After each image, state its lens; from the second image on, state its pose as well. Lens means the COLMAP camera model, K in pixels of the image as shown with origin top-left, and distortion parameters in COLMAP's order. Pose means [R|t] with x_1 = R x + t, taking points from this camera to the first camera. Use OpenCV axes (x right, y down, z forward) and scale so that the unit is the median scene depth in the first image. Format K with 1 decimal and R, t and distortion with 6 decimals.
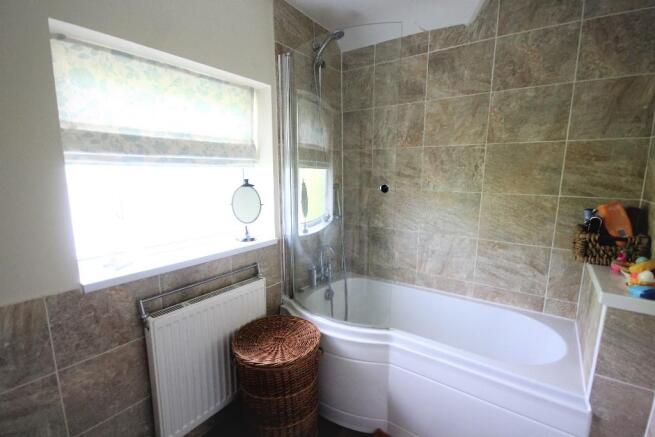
lens RADIAL K [[302.9, 0, 326.9], [0, 302.9, 222.2], [0, 0, 1]] dist [0.015949, -0.014902]
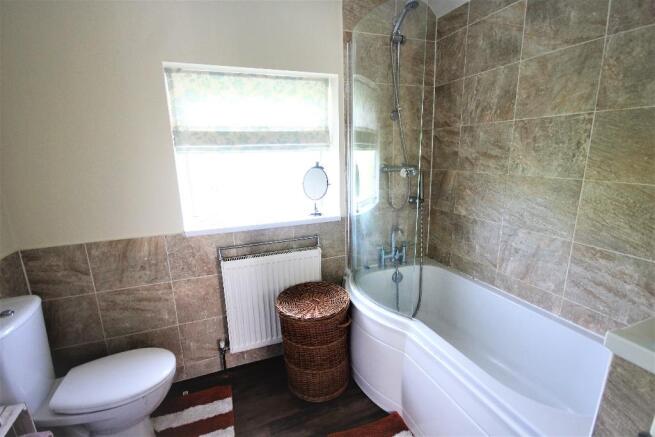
lens RADIAL K [[302.9, 0, 326.9], [0, 302.9, 222.2], [0, 0, 1]] dist [0.015949, -0.014902]
pose [[0.837976, 0.104732, -0.535563, 0.402682], [-0.066509, 0.993695, 0.090258, -0.020523], [0.541639, -0.040014, 0.839658, 0.046697]]
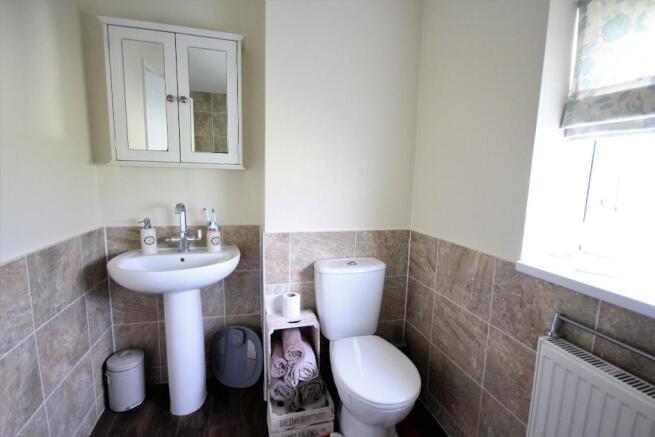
lens RADIAL K [[302.9, 0, 326.9], [0, 302.9, 222.2], [0, 0, 1]] dist [0.015949, -0.014902]
pose [[-0.619670, 0.096045, -0.778963, 0.213569], [-0.154383, 0.958179, 0.240955, -0.037294], [0.769529, 0.269572, -0.578927, 0.648917]]
